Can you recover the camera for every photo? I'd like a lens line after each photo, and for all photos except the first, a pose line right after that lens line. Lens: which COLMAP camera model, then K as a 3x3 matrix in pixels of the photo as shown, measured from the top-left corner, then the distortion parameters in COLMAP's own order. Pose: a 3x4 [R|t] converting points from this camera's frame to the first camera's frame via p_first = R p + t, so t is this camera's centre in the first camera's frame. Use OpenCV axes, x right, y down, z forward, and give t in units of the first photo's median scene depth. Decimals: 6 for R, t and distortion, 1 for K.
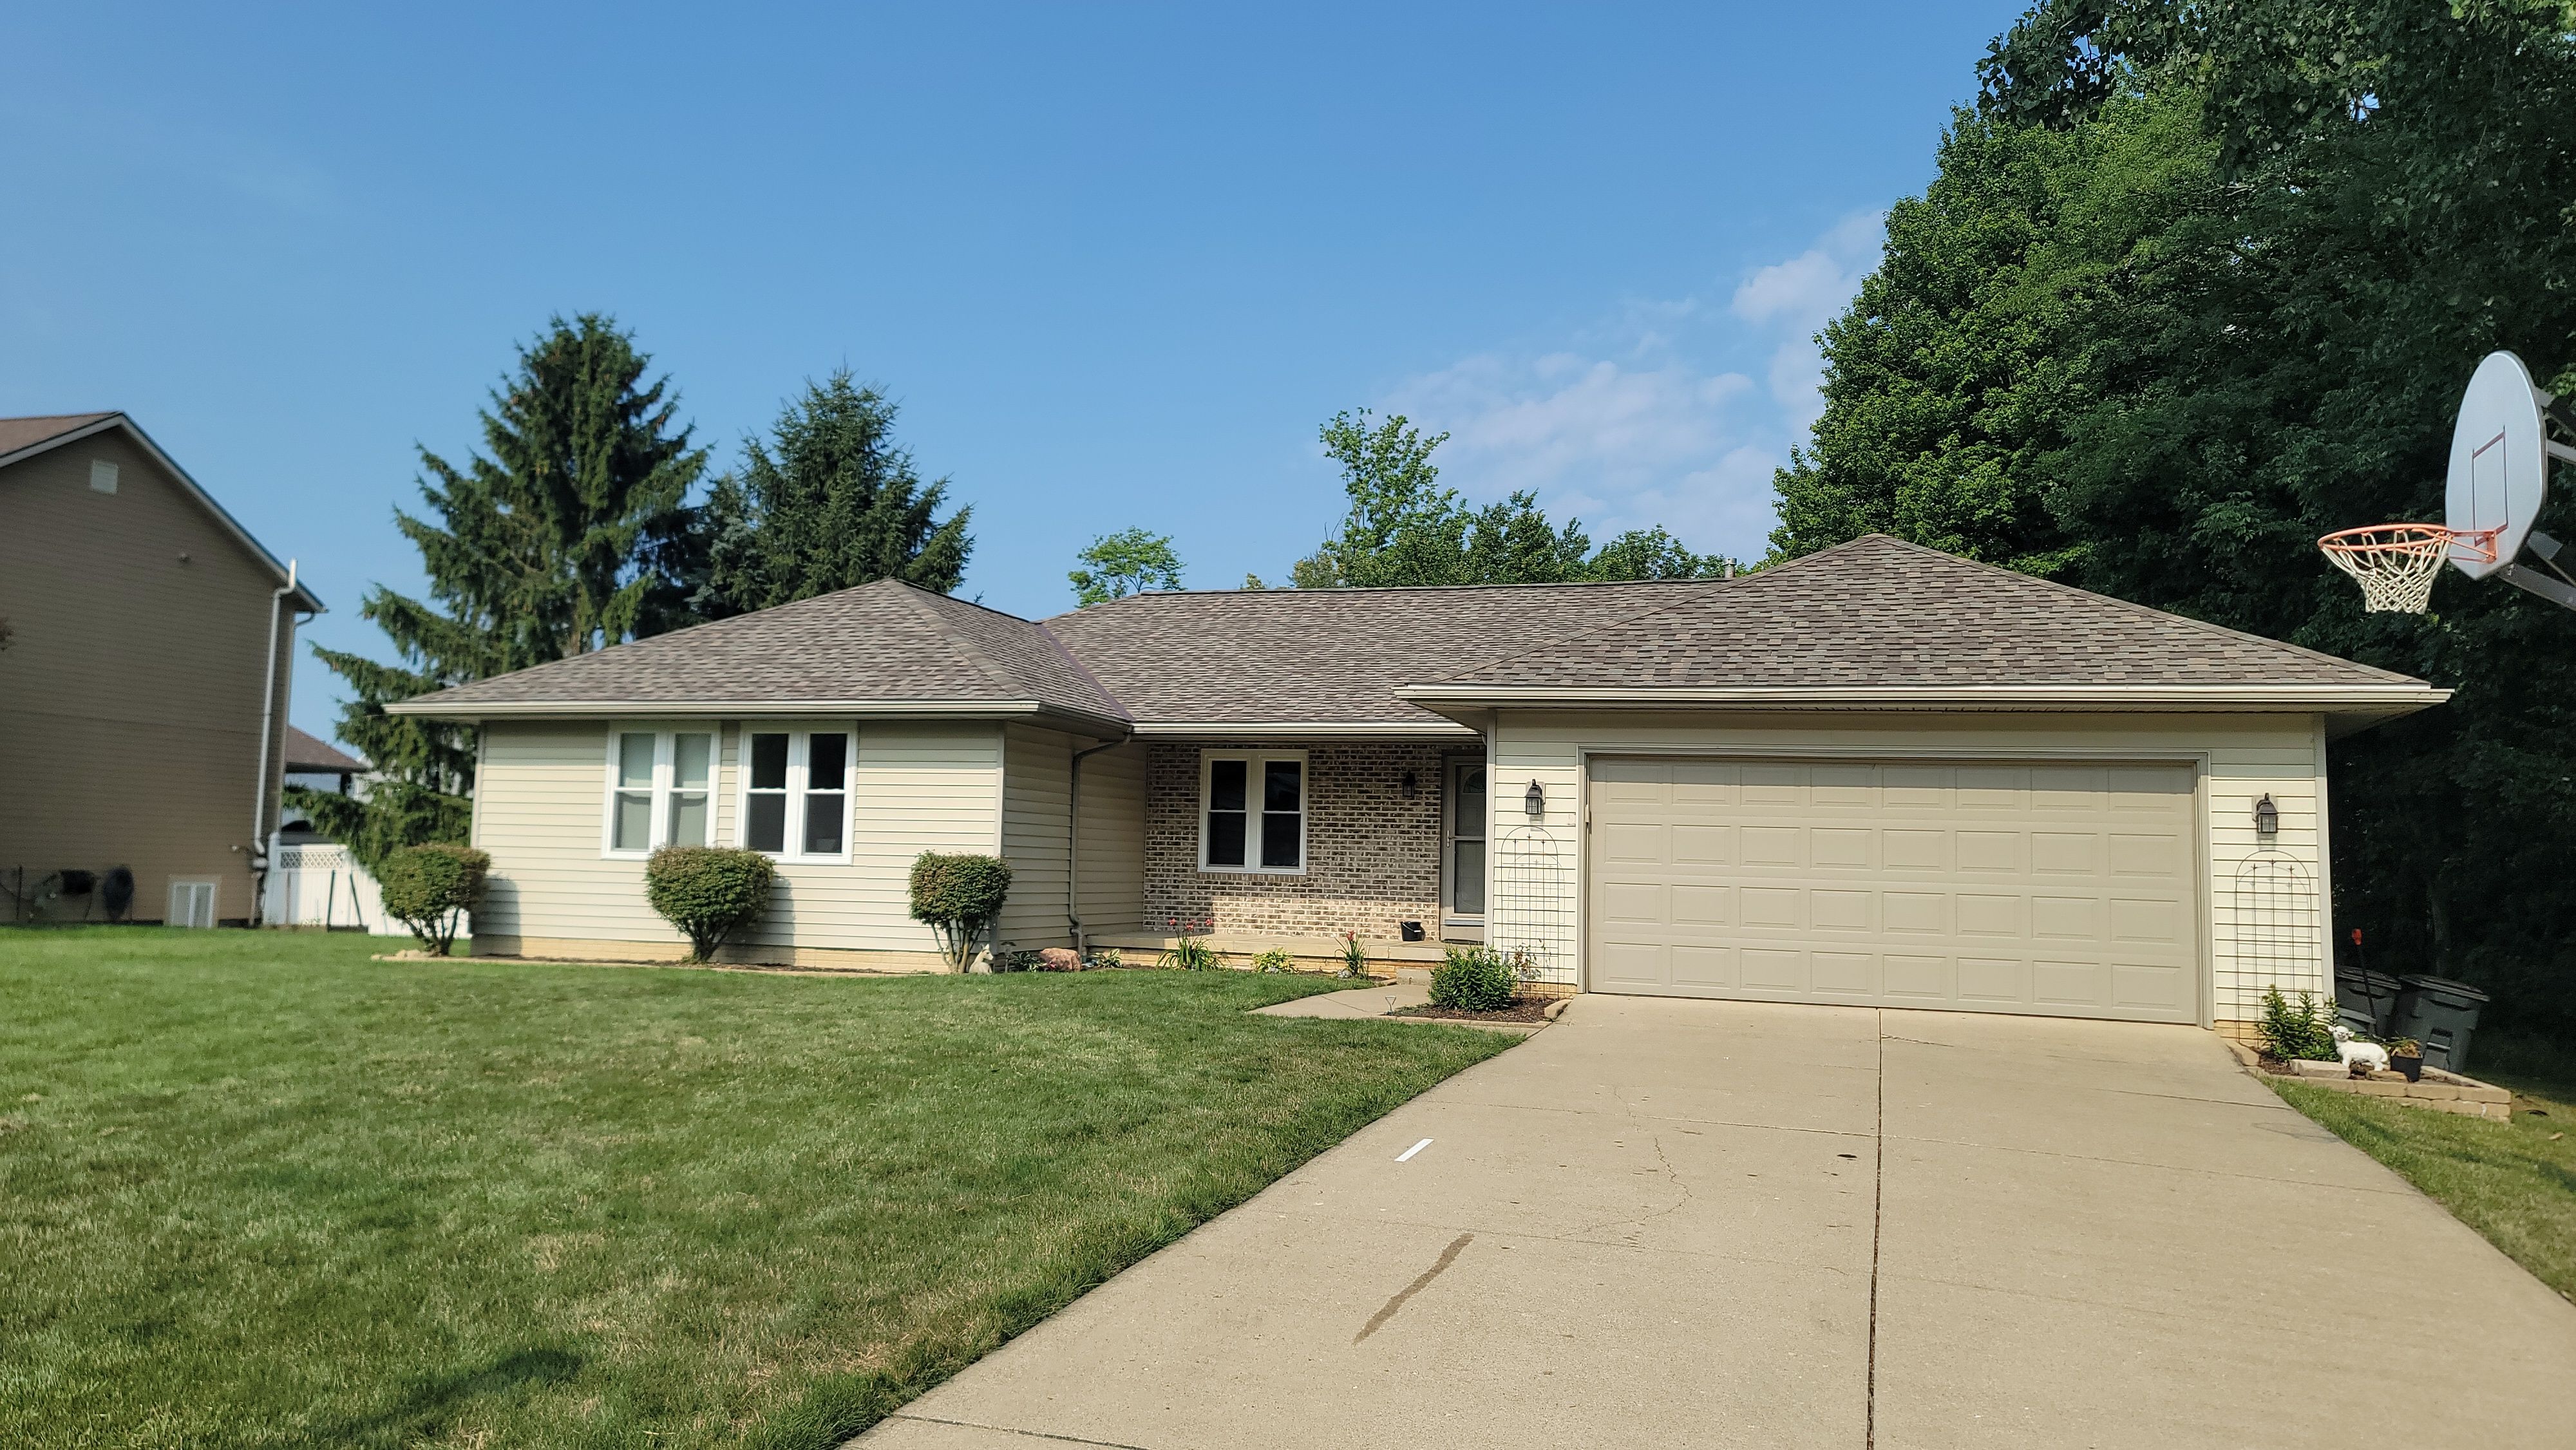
lens RADIAL K [[1901.9, 0, 1278.9], [0, 1901.9, 712.3], [0, 0, 1]] dist [0.084767, -0.077483]
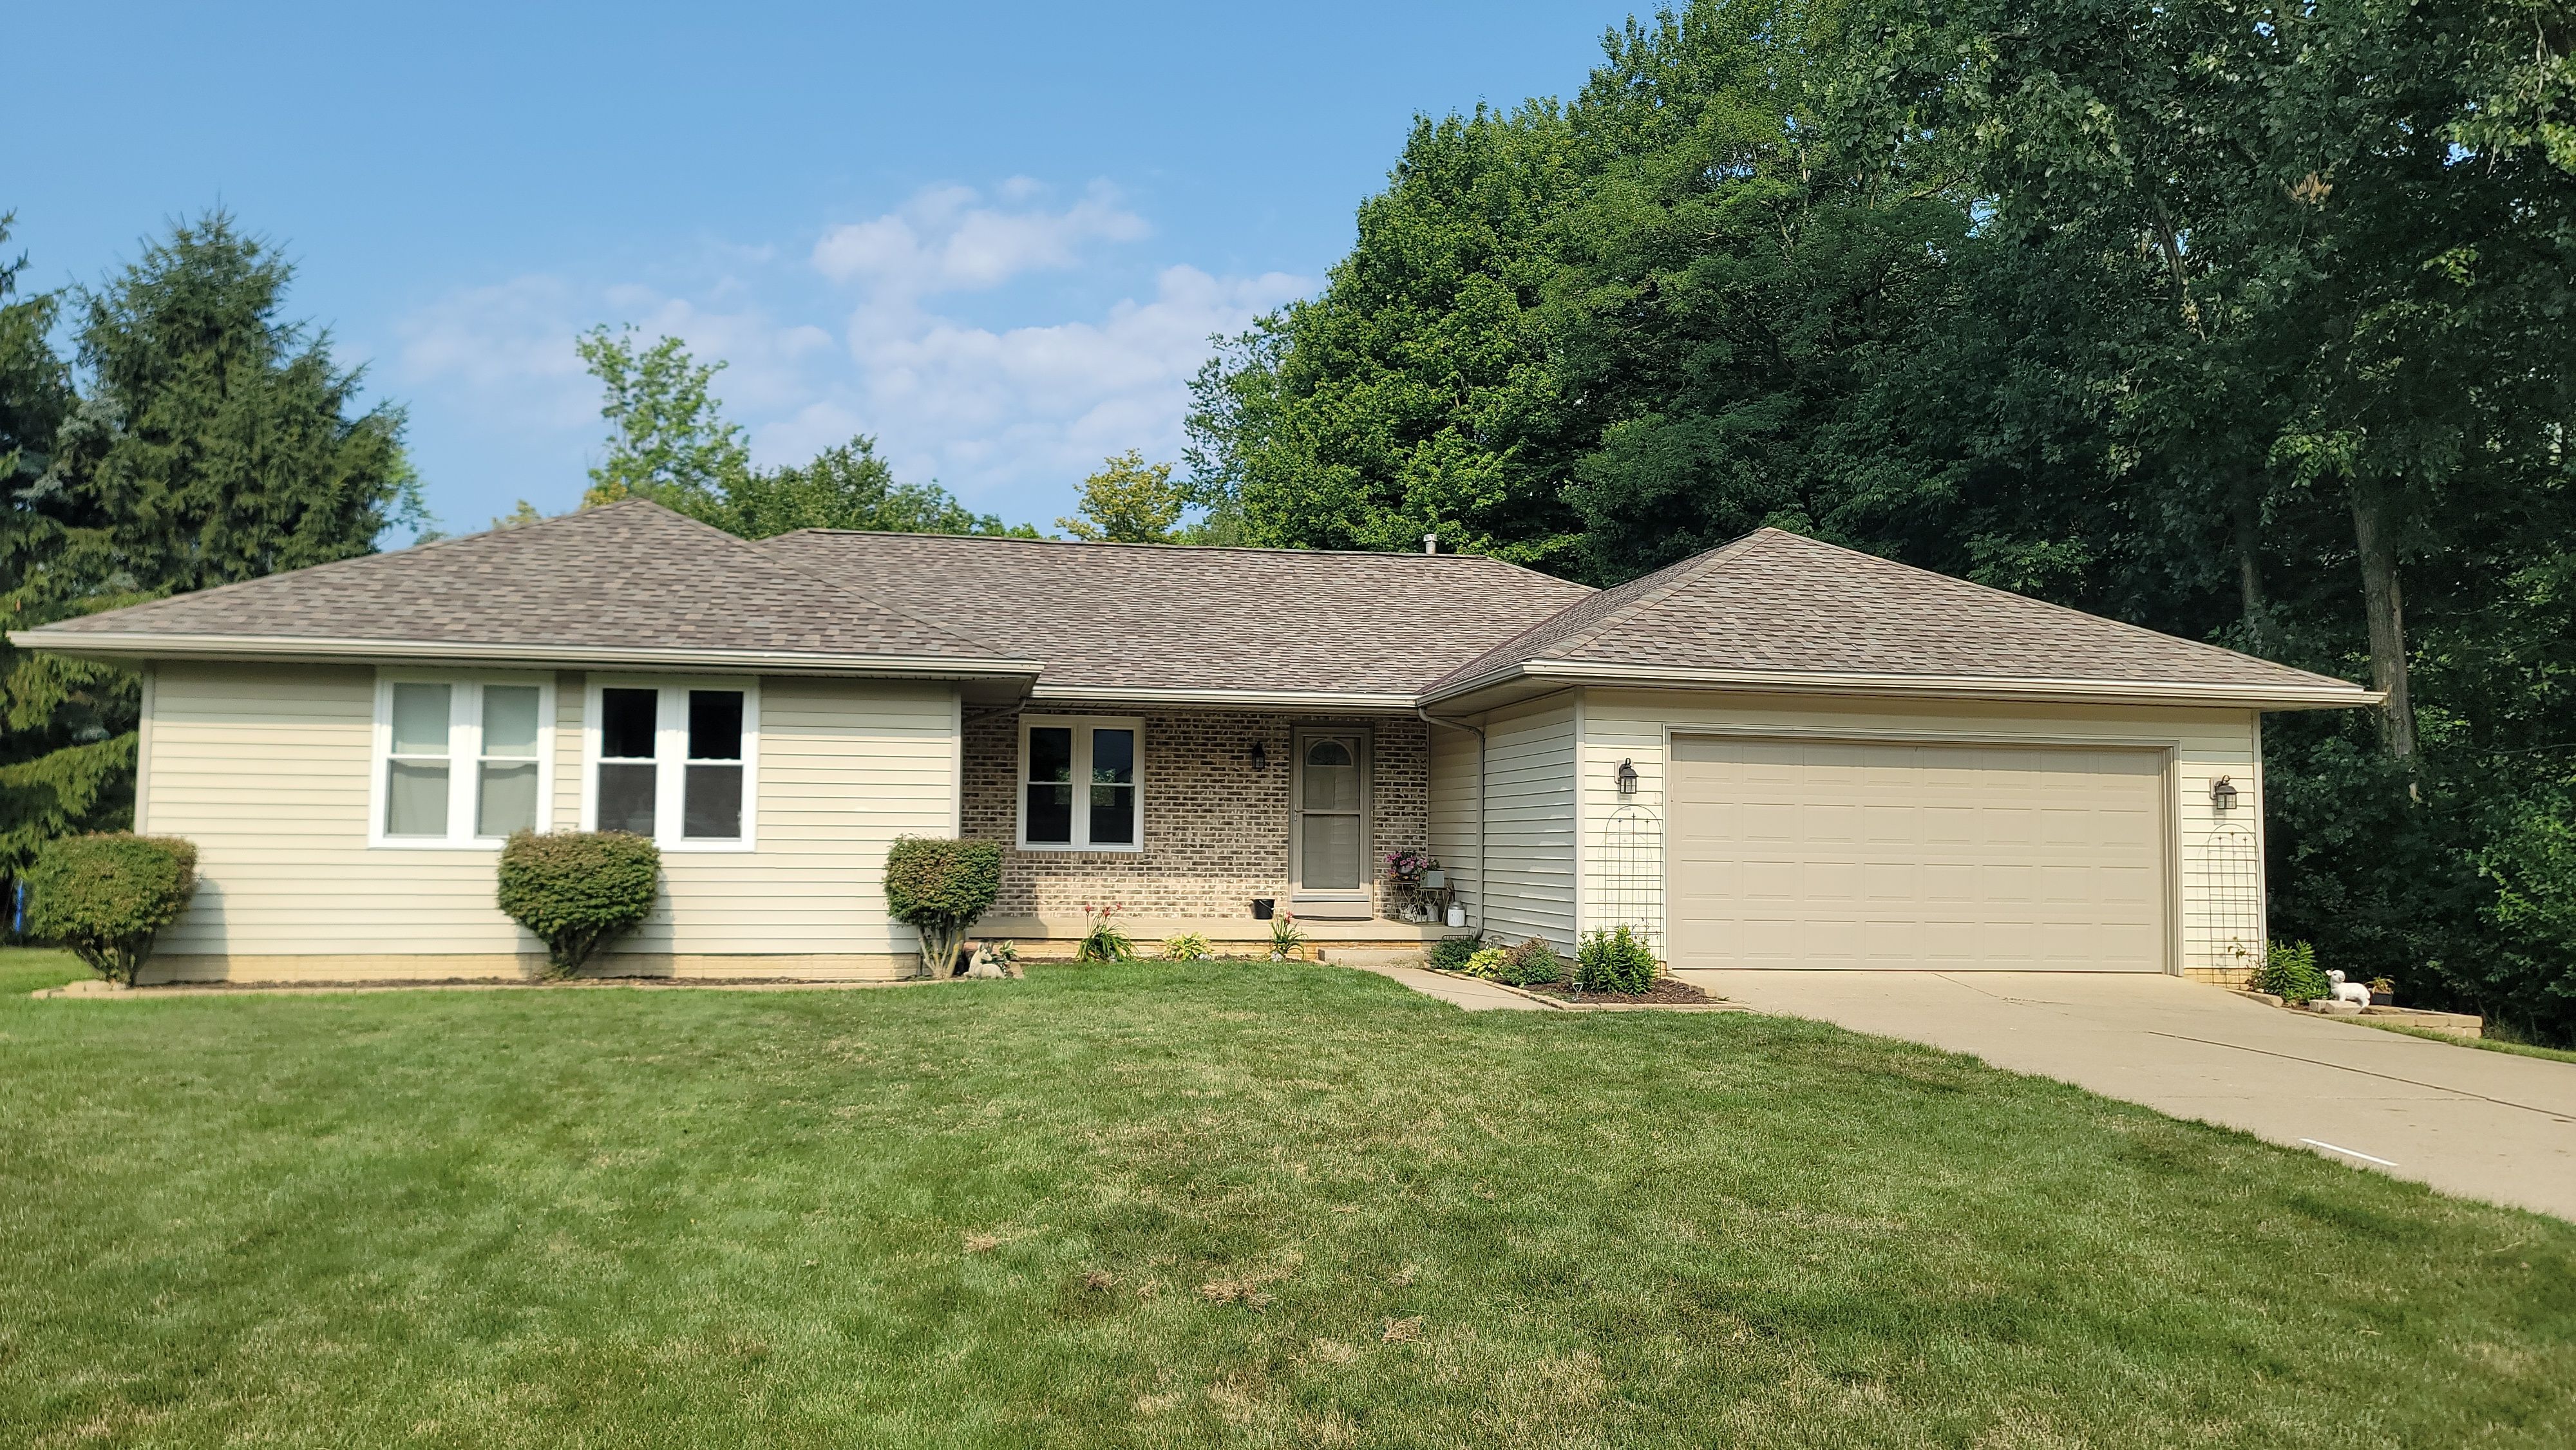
lens RADIAL K [[1901.9, 0, 1283.8], [0, 1901.9, 721.8], [0, 0, 1]] dist [0.084767, -0.077483]
pose [[0.882205, 0.014920, 0.470629, -0.392436], [-0.028581, 0.999352, 0.021895, -0.000187], [-0.469998, -0.032767, 0.882059, 0.163669]]
